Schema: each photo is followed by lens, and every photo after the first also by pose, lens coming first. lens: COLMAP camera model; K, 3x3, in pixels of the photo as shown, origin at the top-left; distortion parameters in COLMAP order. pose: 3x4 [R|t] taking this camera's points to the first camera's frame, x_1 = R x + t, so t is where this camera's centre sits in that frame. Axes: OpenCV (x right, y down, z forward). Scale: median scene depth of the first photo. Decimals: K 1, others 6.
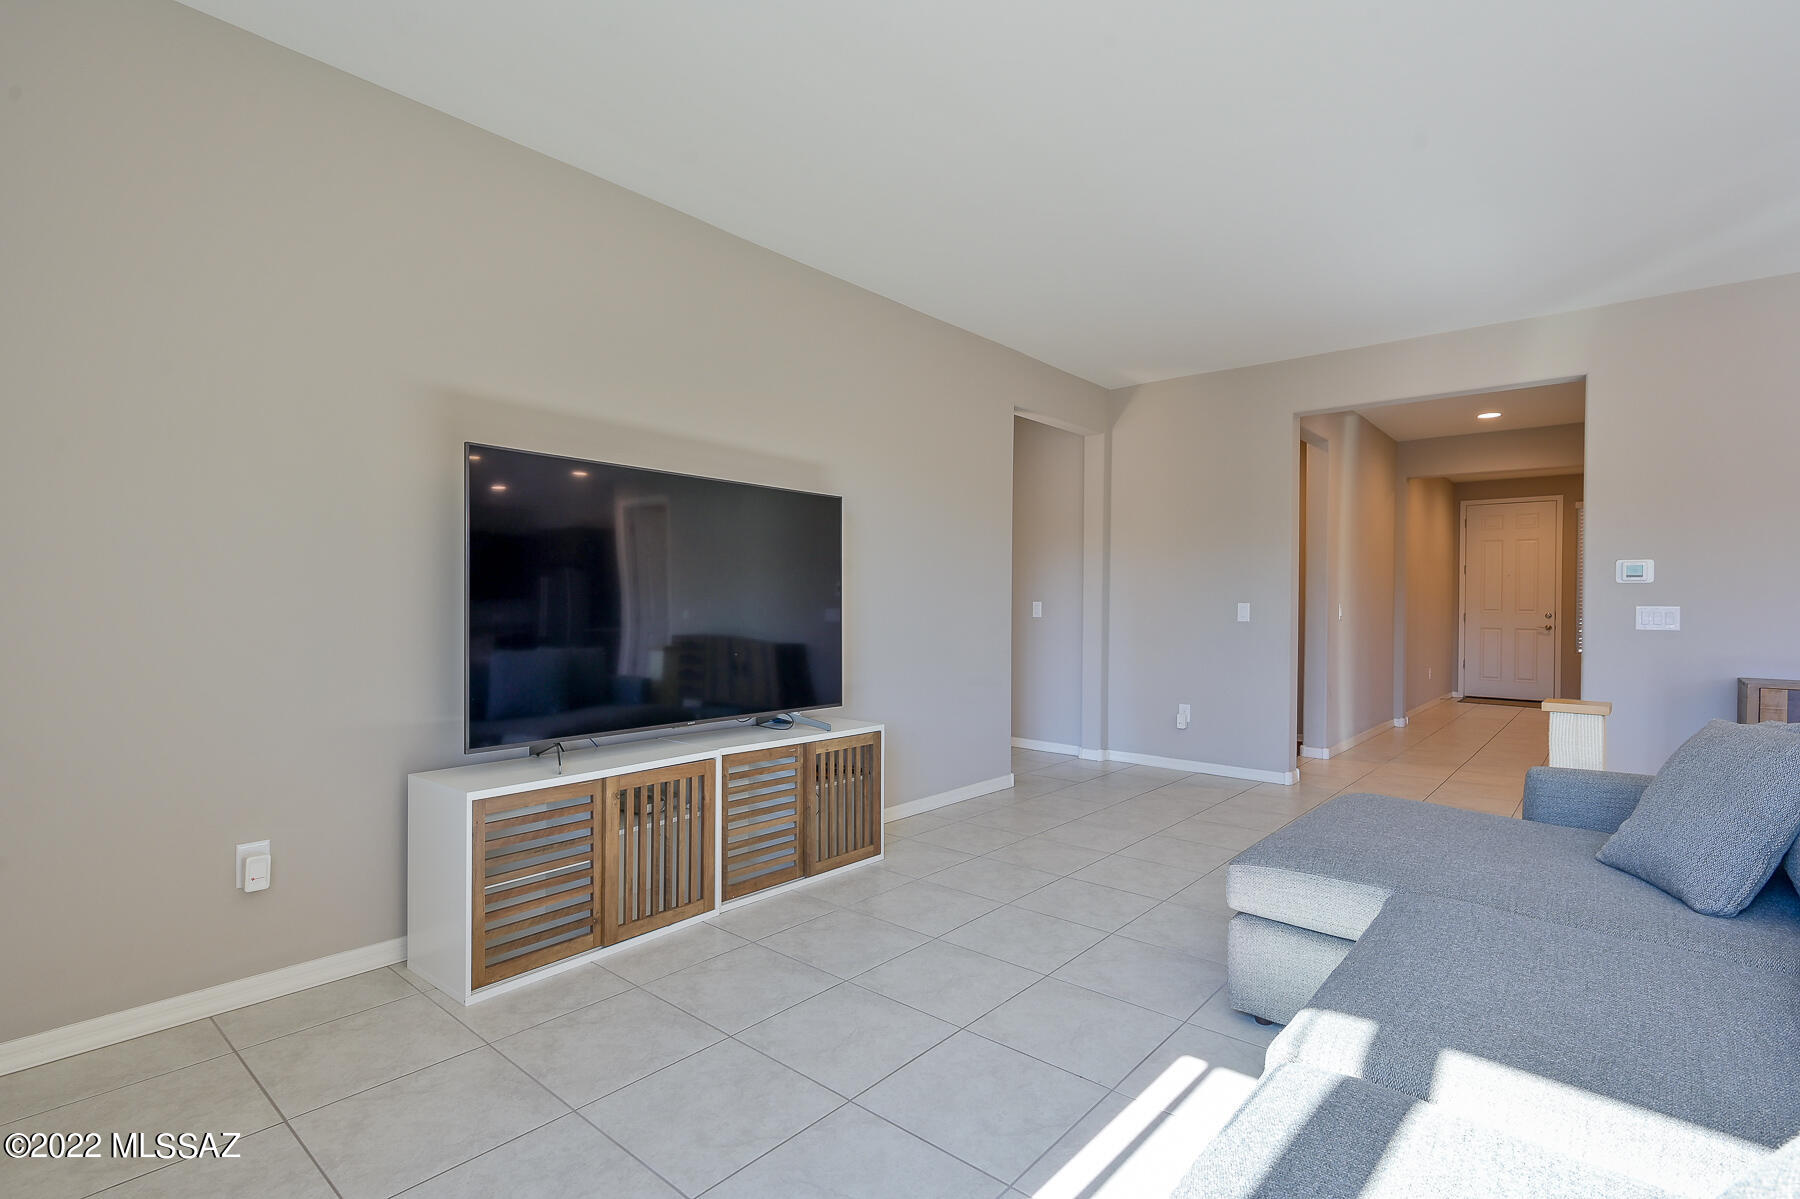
lens RADIAL K [[849.8, 0, 899.2], [0, 849.8, 601.3], [0, 0, 1]] dist [0.004783, -0.003470]
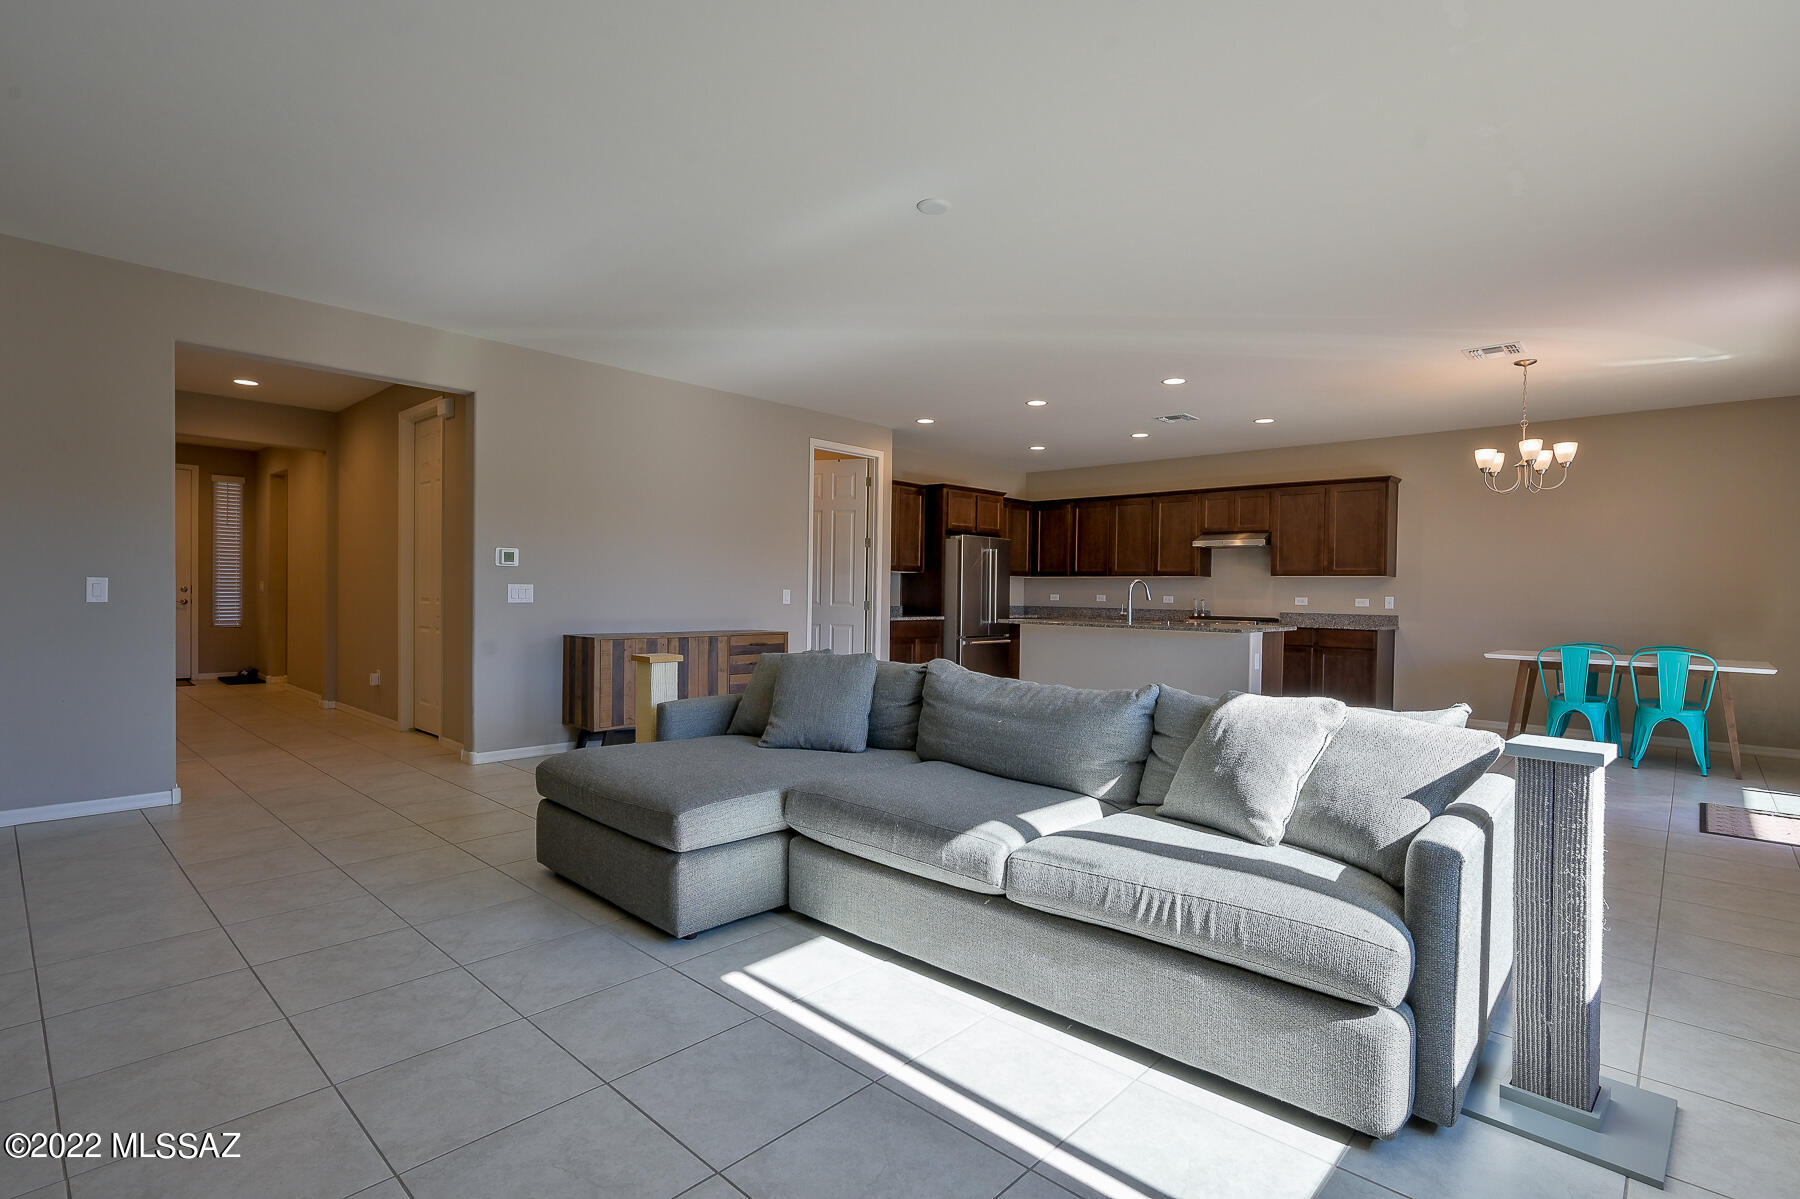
lens RADIAL K [[849.8, 0, 910.7], [0, 849.8, 605.0], [0, 0, 1]] dist [0.004783, -0.003470]
pose [[0.027415, -0.022354, 0.999374, -0.318620], [-0.016970, 0.999595, 0.022824, -0.002447], [-0.999480, -0.017585, 0.027024, 0.282760]]
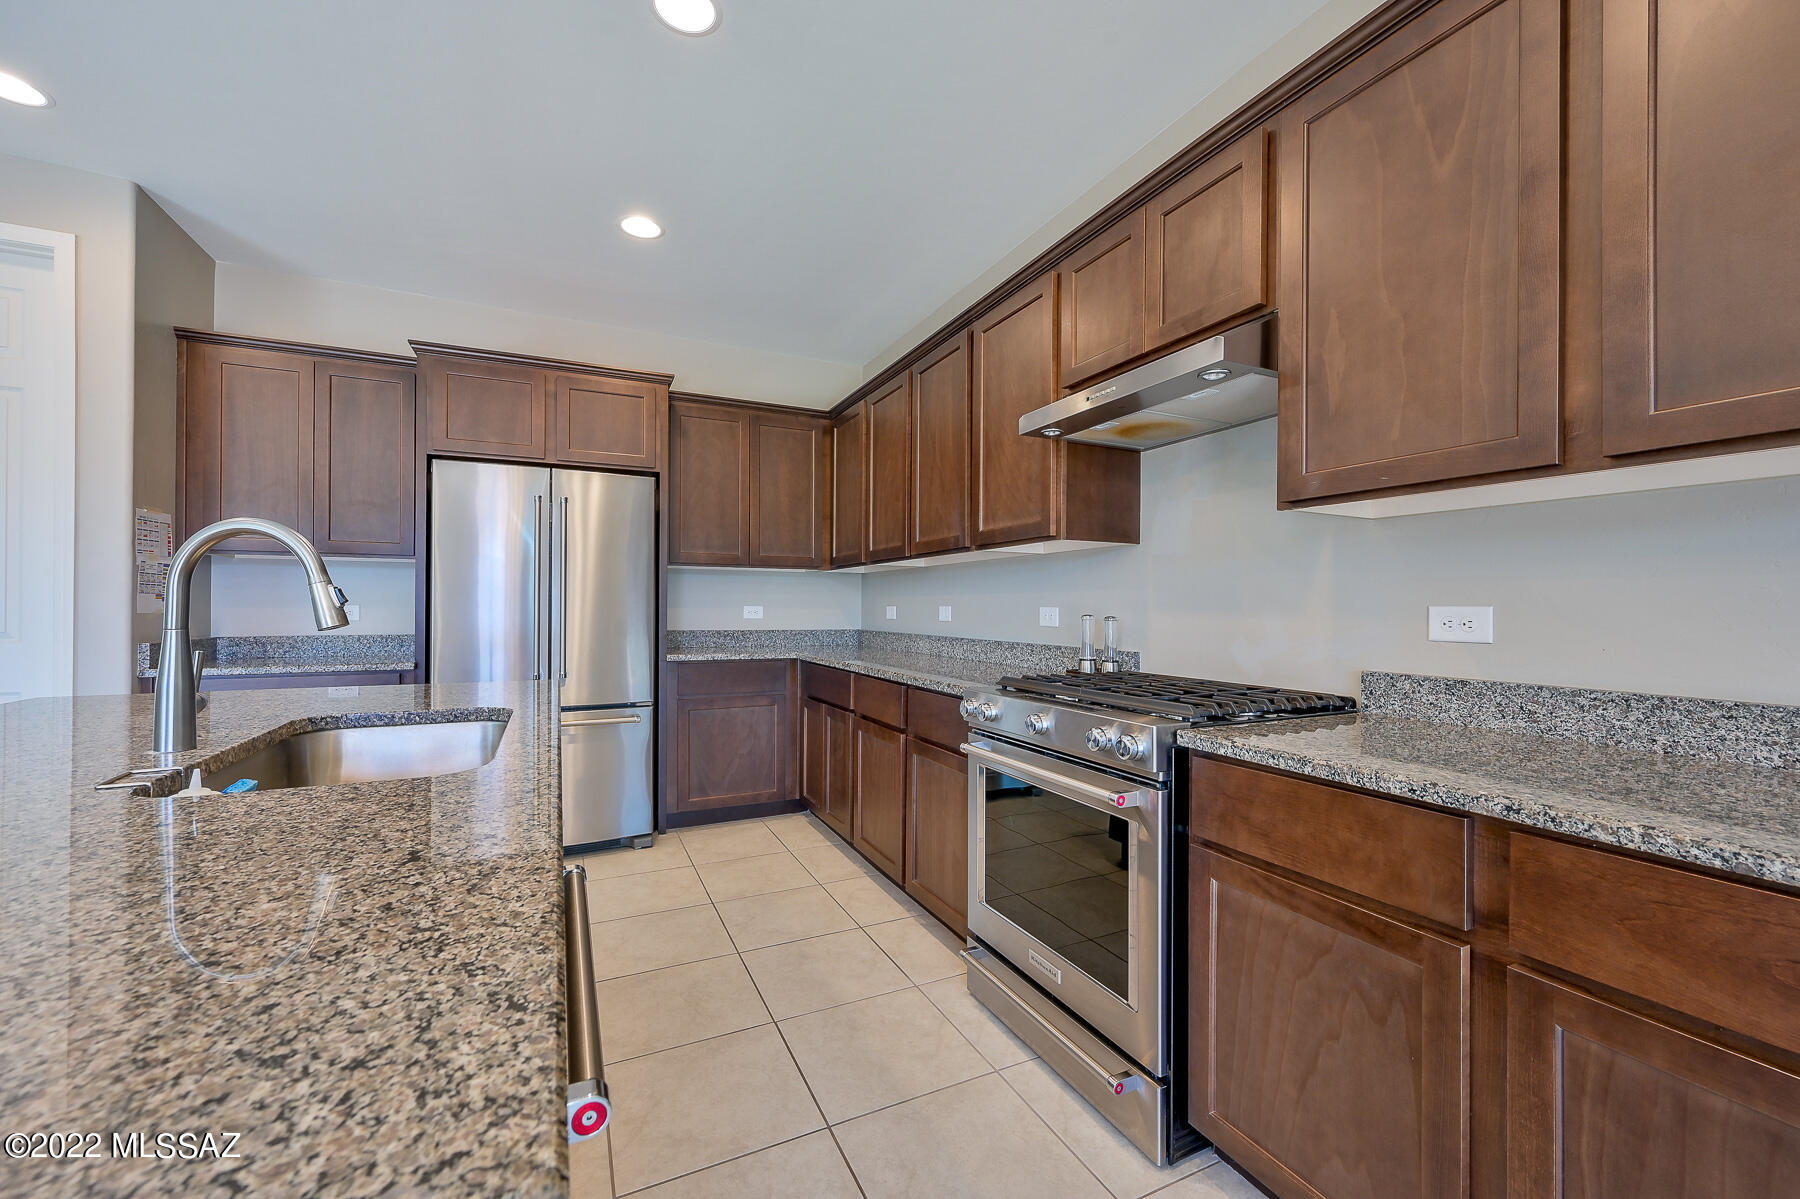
lens RADIAL K [[706.9, 0, 902.8], [0, 706.9, 604.8], [0, 0, 1]] dist [-0.000684, 0.000335]
pose [[0.396291, -0.005012, 0.918111, 0.929343], [-0.002543, 0.999975, 0.006556, 0.005115], [-0.918121, -0.004933, 0.396268, -0.304160]]
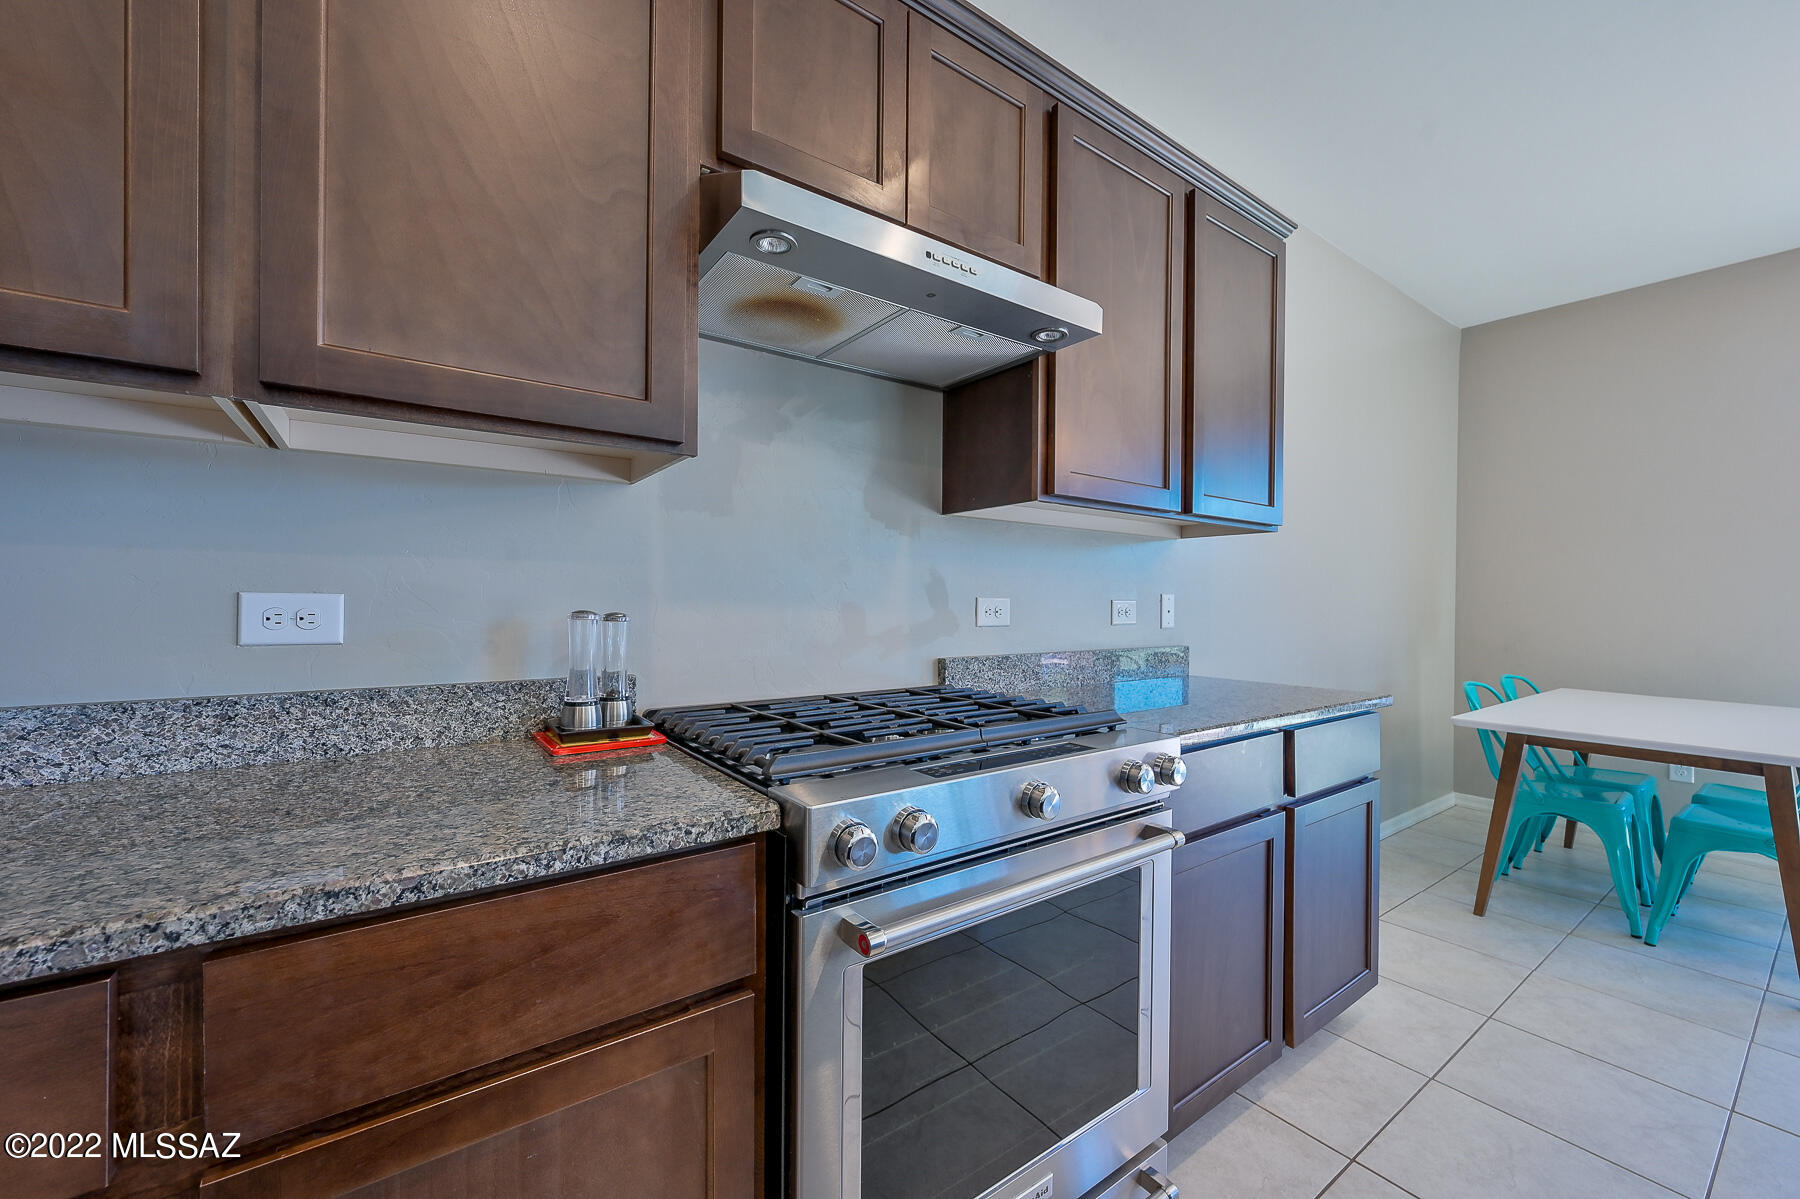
lens RADIAL K [[706.9, 0, 905.2], [0, 706.9, 603.7], [0, 0, 1]] dist [-0.000684, 0.000335]
pose [[-0.974483, -0.016860, 0.223827, 1.236192], [-0.016423, 0.999858, 0.003814, 0.009384], [-0.223859, 0.000041, -0.974622, -0.048079]]
